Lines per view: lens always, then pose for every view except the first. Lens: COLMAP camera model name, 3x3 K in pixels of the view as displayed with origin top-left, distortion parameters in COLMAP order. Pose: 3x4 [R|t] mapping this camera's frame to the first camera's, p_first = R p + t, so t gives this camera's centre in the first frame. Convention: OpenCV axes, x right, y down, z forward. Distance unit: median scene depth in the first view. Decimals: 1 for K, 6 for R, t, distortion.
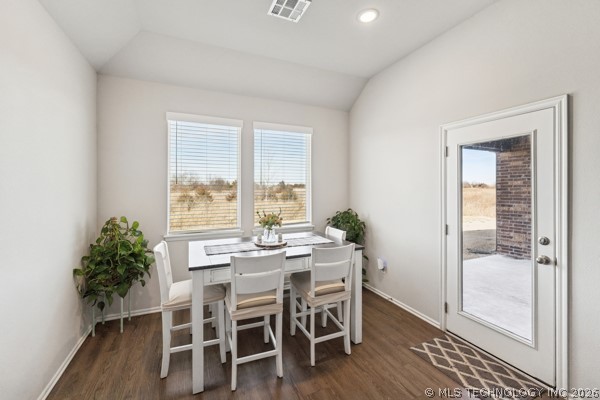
lens RADIAL K [[252.6, 0, 298.8], [0, 252.6, 185.5], [0, 0, 1]] dist [0.001164, 0.000118]
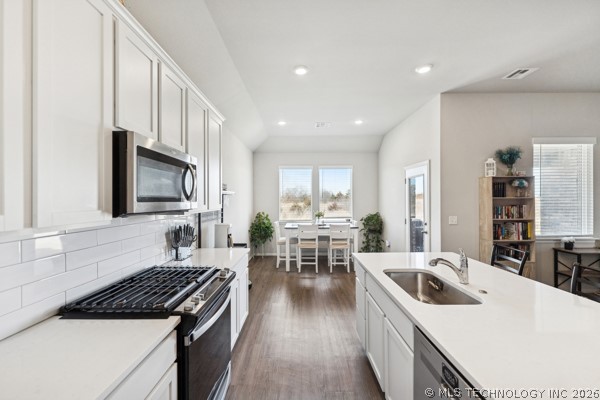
lens RADIAL K [[245.0, 0, 297.4], [0, 245.0, 197.3], [0, 0, 1]] dist [0.000444, -0.000158]
pose [[0.910328, -0.005783, -0.413846, 0.560007], [0.006389, 0.999980, 0.000081, -0.014210], [0.413837, -0.002717, 0.910347, -0.969126]]
